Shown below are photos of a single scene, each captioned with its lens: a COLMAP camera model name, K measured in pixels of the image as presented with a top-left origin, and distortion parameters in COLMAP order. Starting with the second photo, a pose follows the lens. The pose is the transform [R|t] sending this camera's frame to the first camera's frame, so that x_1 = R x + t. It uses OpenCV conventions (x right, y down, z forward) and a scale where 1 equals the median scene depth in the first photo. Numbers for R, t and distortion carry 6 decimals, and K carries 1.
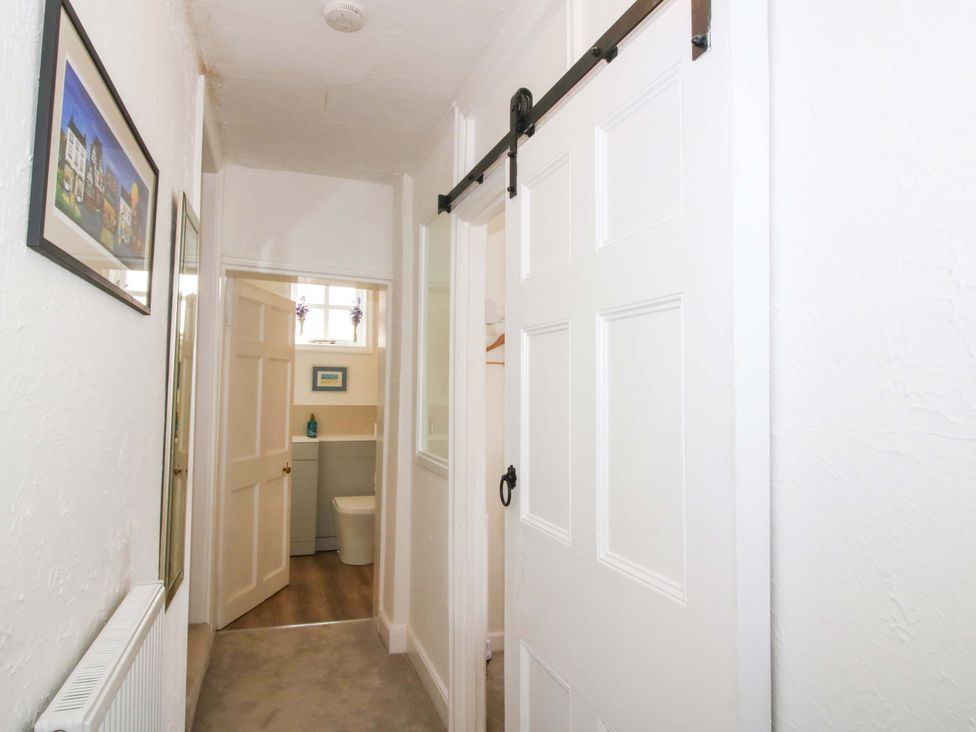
lens RADIAL K [[624.2, 0, 488.0], [0, 624.2, 366.0], [0, 0, 1]] dist [0.000978, 0.000752]
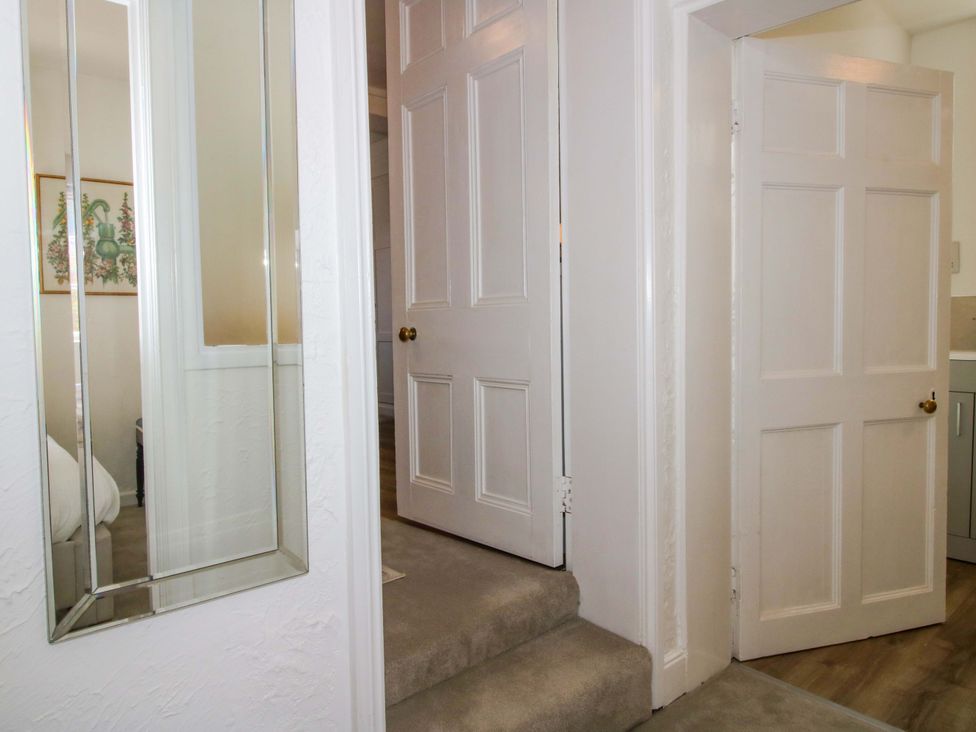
lens RADIAL K [[624.2, 0, 488.0], [0, 624.2, 366.0], [0, 0, 1]] dist [0.000978, 0.000752]
pose [[0.393908, 0.015760, -0.919015, 0.006599], [0.061880, 0.997130, 0.043623, 0.098128], [0.917064, -0.074053, 0.391802, 0.520849]]
